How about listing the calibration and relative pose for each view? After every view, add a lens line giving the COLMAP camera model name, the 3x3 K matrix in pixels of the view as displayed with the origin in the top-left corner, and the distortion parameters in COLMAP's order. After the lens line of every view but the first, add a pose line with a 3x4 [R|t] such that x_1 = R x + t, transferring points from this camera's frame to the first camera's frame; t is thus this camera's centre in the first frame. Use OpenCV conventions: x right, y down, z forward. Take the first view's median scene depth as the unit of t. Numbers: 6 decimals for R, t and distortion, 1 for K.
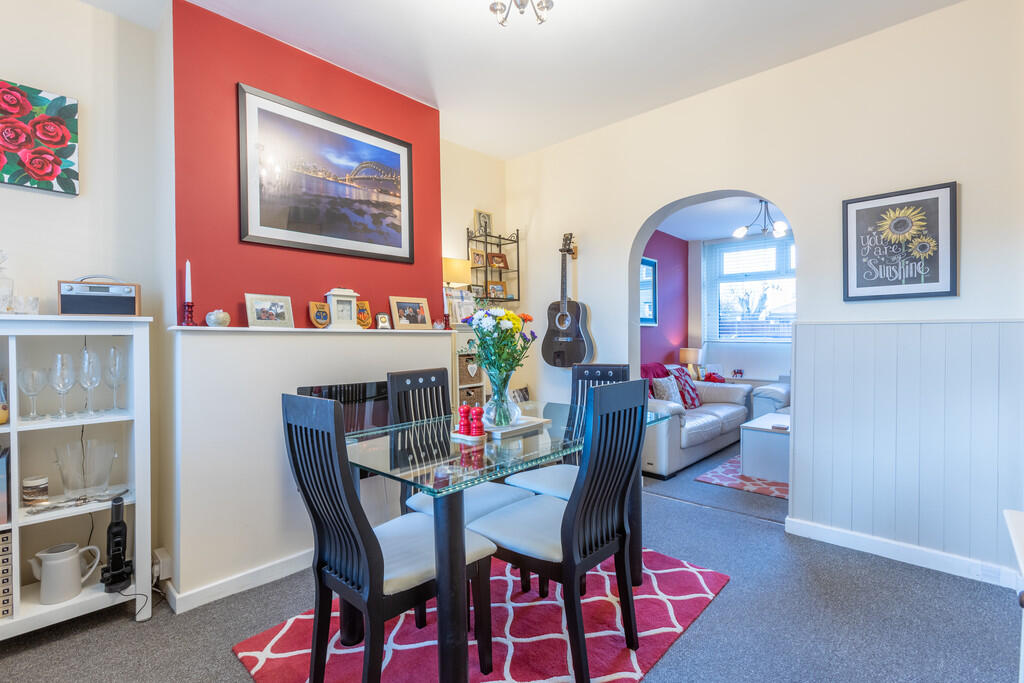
lens RADIAL K [[471.3, 0, 509.3], [0, 471.3, 337.9], [0, 0, 1]] dist [-0.012752, 0.011505]
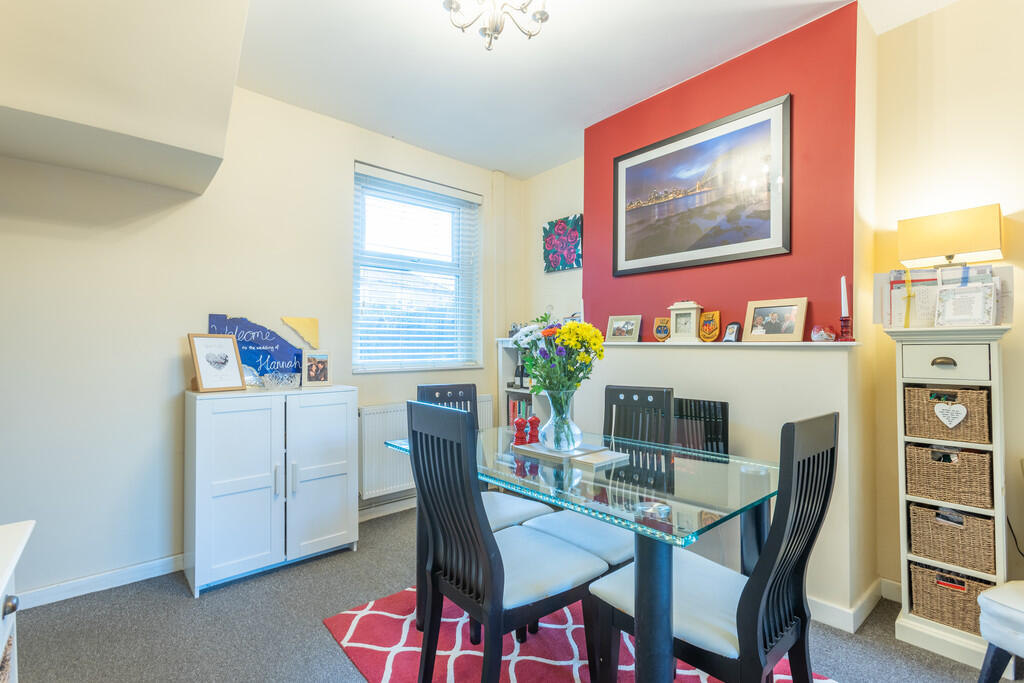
lens RADIAL K [[471.3, 0, 511.7], [0, 471.3, 343.0], [0, 0, 1]] dist [-0.012752, 0.011505]
pose [[-0.116687, 0.001159, -0.993168, 0.689004], [-0.004120, 0.999990, 0.001651, -0.017729], [0.993160, 0.004285, -0.116681, 0.765152]]
